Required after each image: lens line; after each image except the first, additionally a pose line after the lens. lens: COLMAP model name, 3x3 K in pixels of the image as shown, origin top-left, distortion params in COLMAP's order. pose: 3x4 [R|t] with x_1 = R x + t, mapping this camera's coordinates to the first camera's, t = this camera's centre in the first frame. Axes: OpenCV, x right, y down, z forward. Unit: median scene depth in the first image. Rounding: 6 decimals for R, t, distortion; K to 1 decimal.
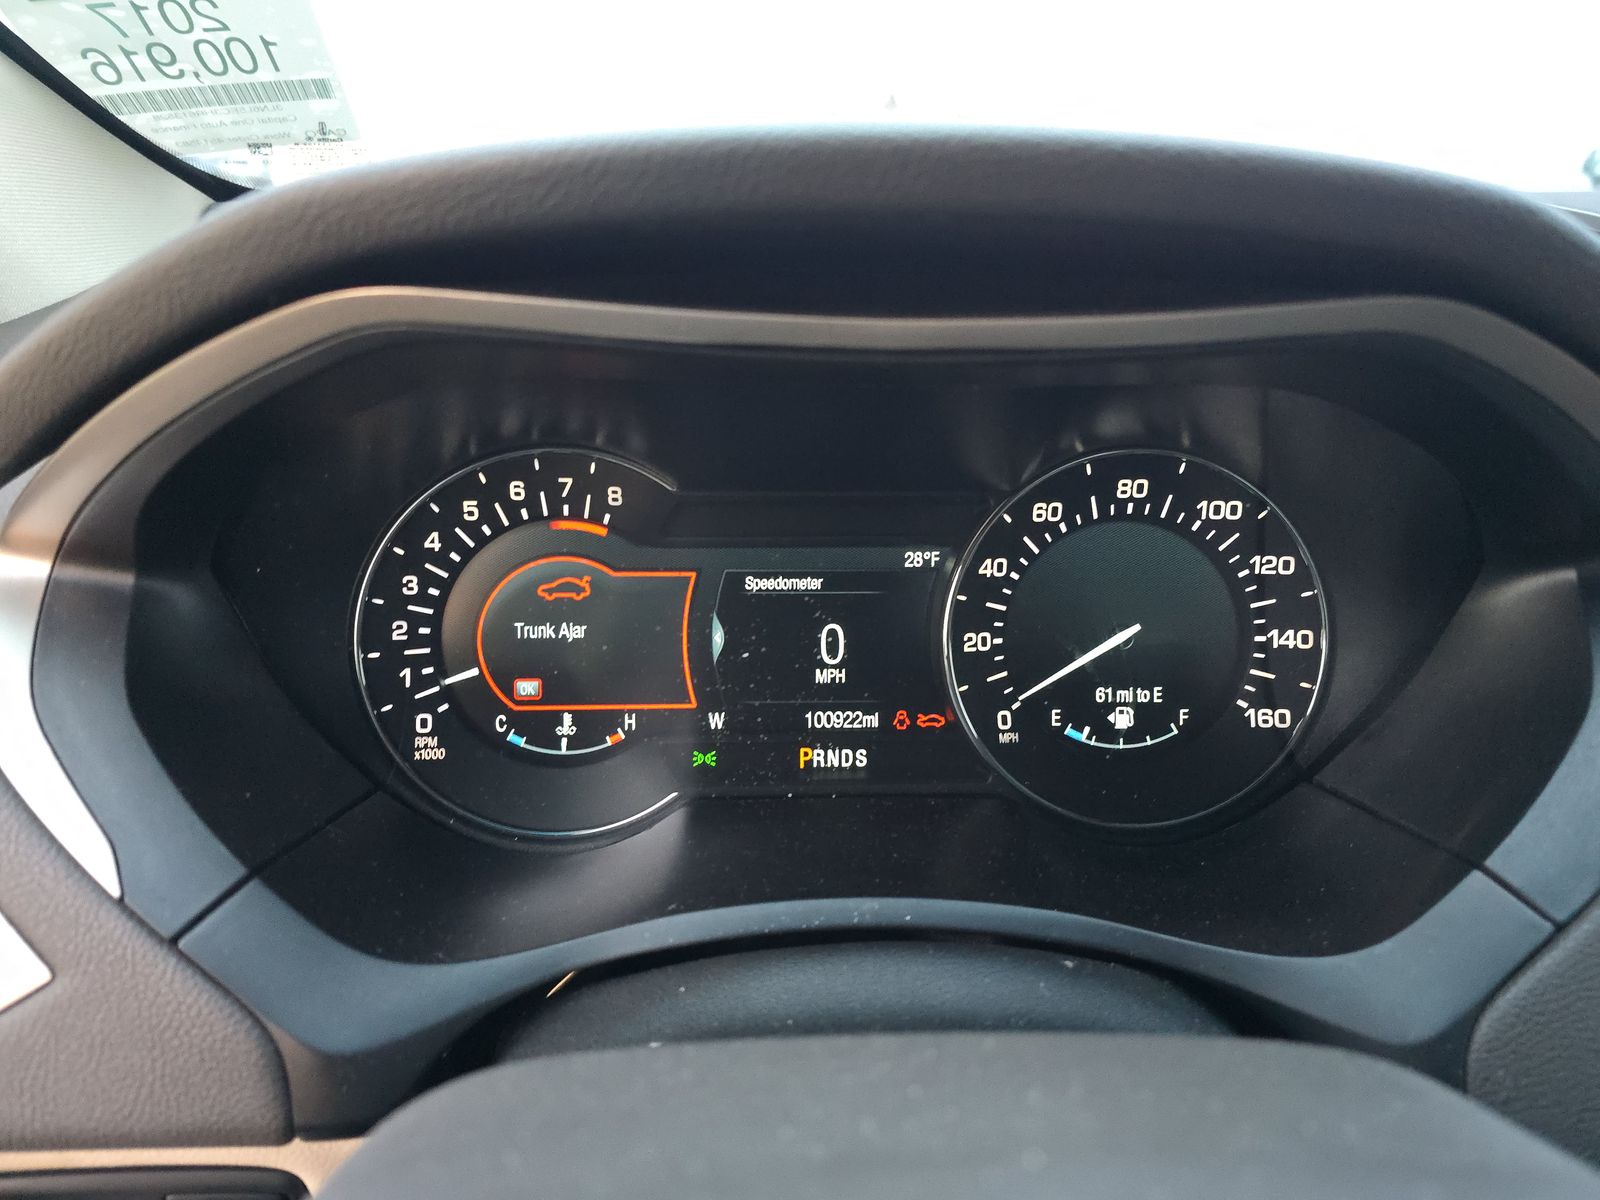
lens RADIAL K [[1070.0, 0, 806.8], [0, 1070.0, 599.0], [0, 0, 1]] dist [0.057609, -0.022486]
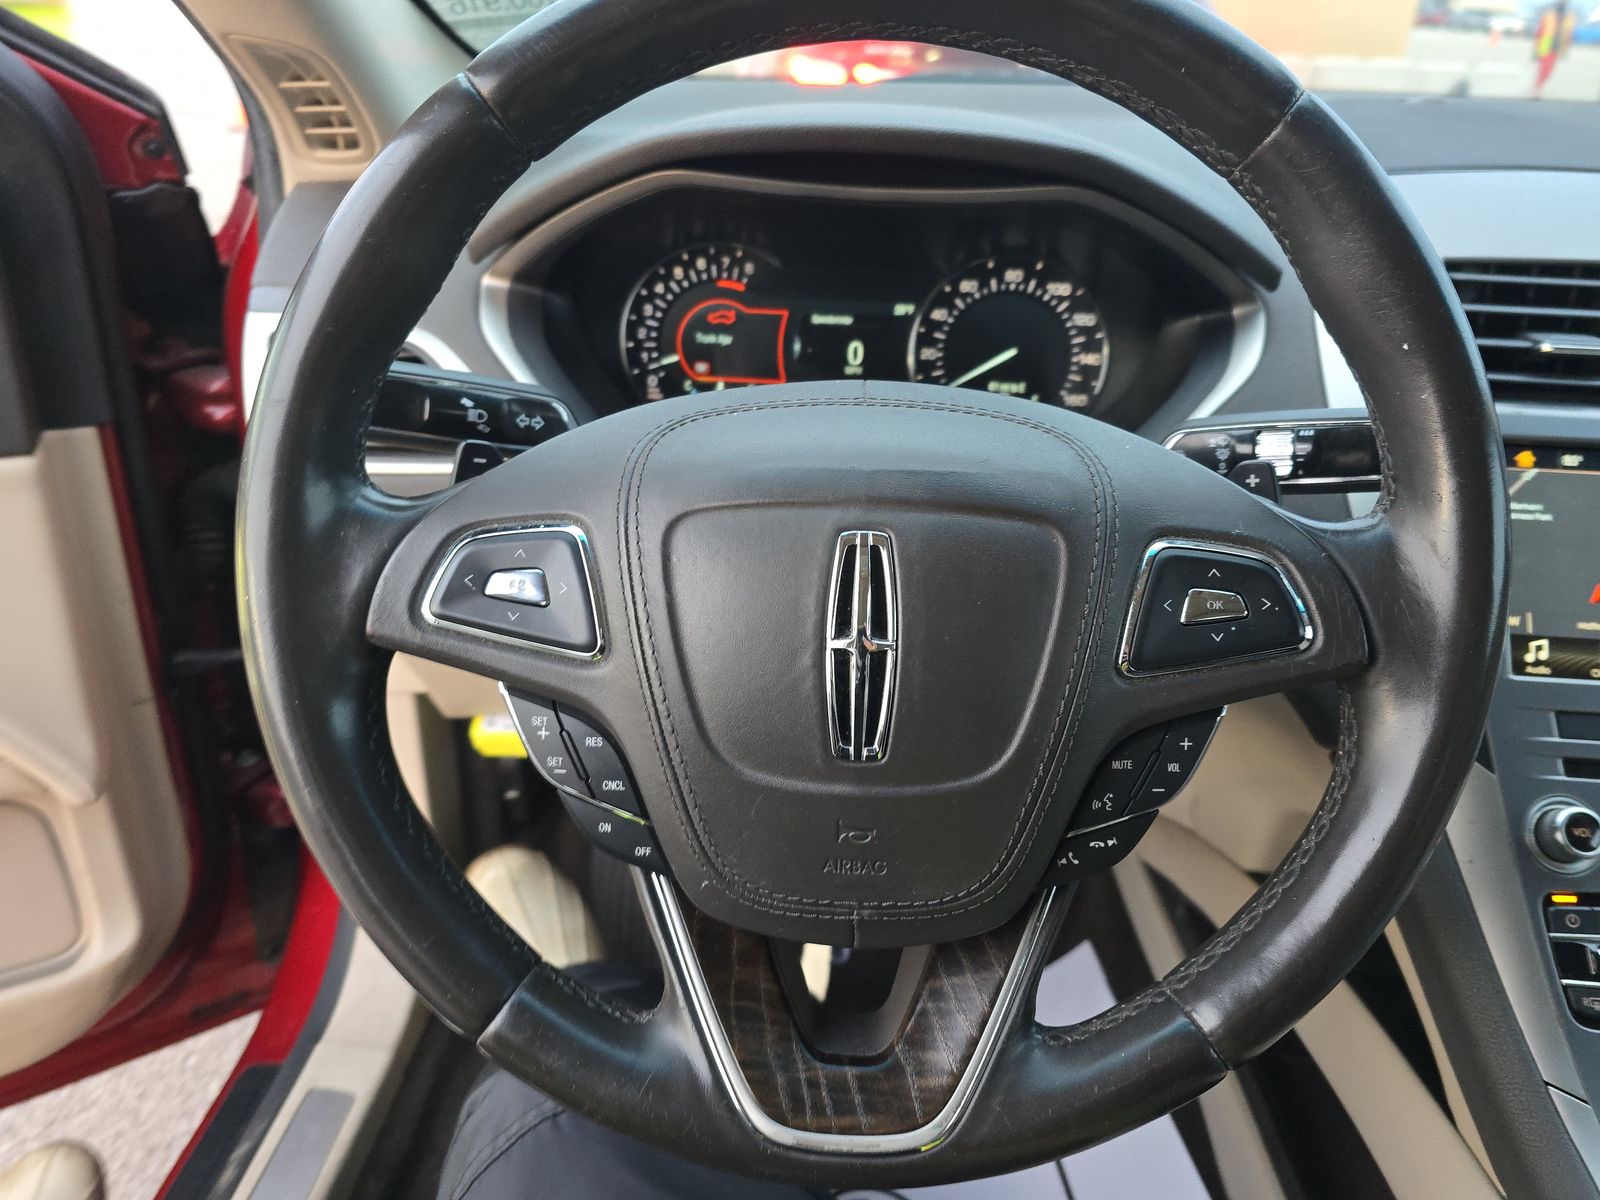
lens RADIAL K [[1082.5, 0, 804.9], [0, 1082.5, 604.4], [0, 0, 1]] dist [0.037699, -0.010068]
pose [[0.995414, 0.061931, -0.072906, 0.106704], [-0.050510, 0.987512, 0.149226, 0.207974], [0.081237, -0.144859, 0.986112, -1.044058]]
